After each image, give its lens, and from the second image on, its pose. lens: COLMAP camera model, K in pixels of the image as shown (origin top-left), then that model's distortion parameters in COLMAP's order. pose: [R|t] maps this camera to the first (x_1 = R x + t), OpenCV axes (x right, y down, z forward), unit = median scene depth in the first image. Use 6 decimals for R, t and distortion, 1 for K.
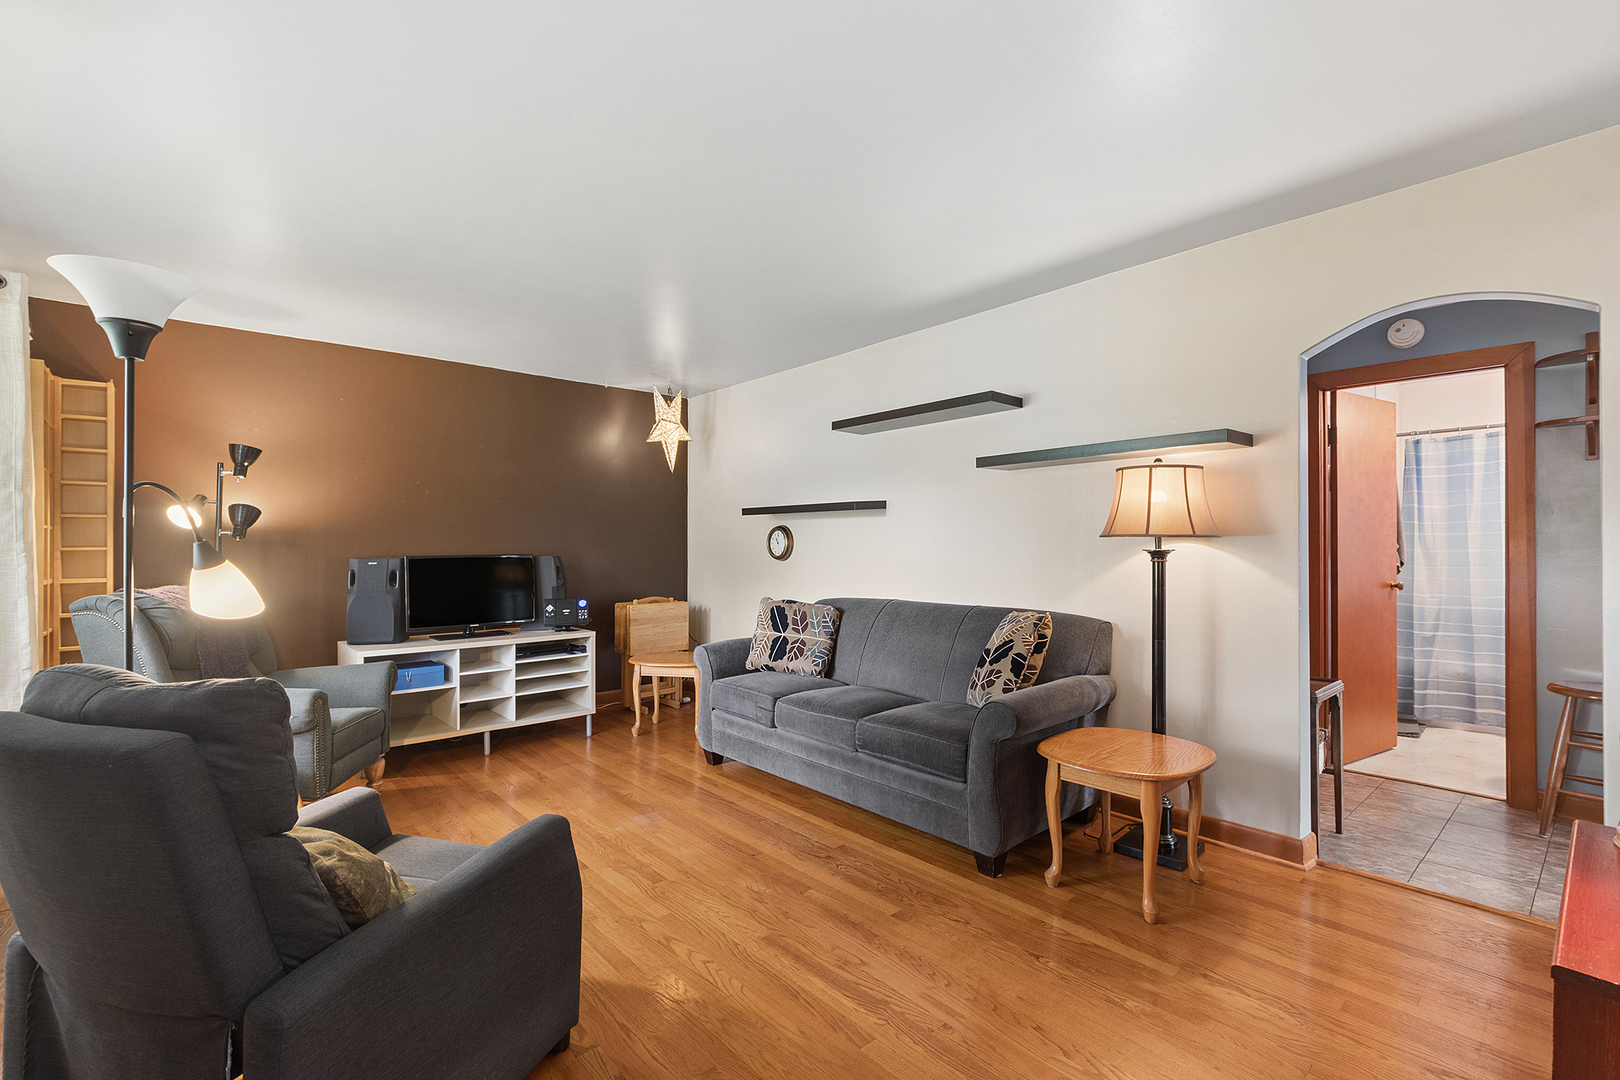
lens RADIAL K [[716.6, 0, 808.0], [0, 716.6, 544.2], [0, 0, 1]] dist [-0.004816, -0.000763]
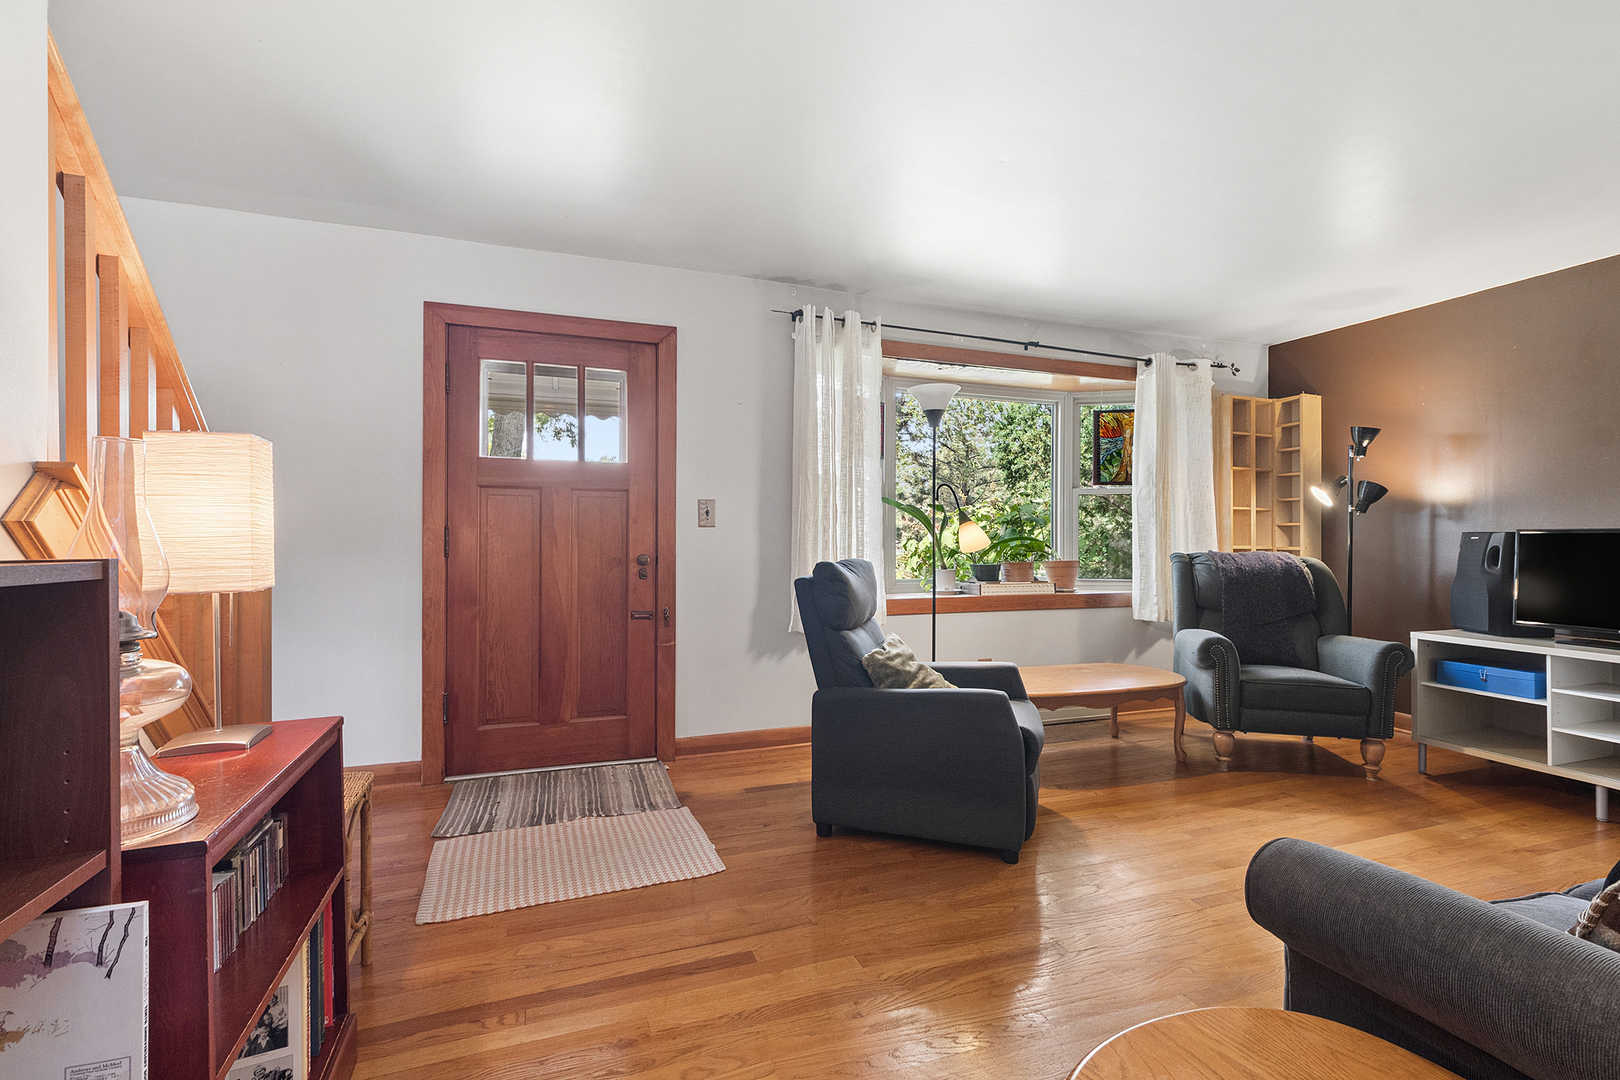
lens RADIAL K [[716.6, 0, 808.0], [0, 716.6, 544.2], [0, 0, 1]] dist [-0.004816, -0.000763]
pose [[-0.376620, 0.004088, -0.926359, 0.506599], [0.001014, 0.999991, 0.004000, 0.031445], [0.926367, 0.000567, -0.376621, 0.611486]]
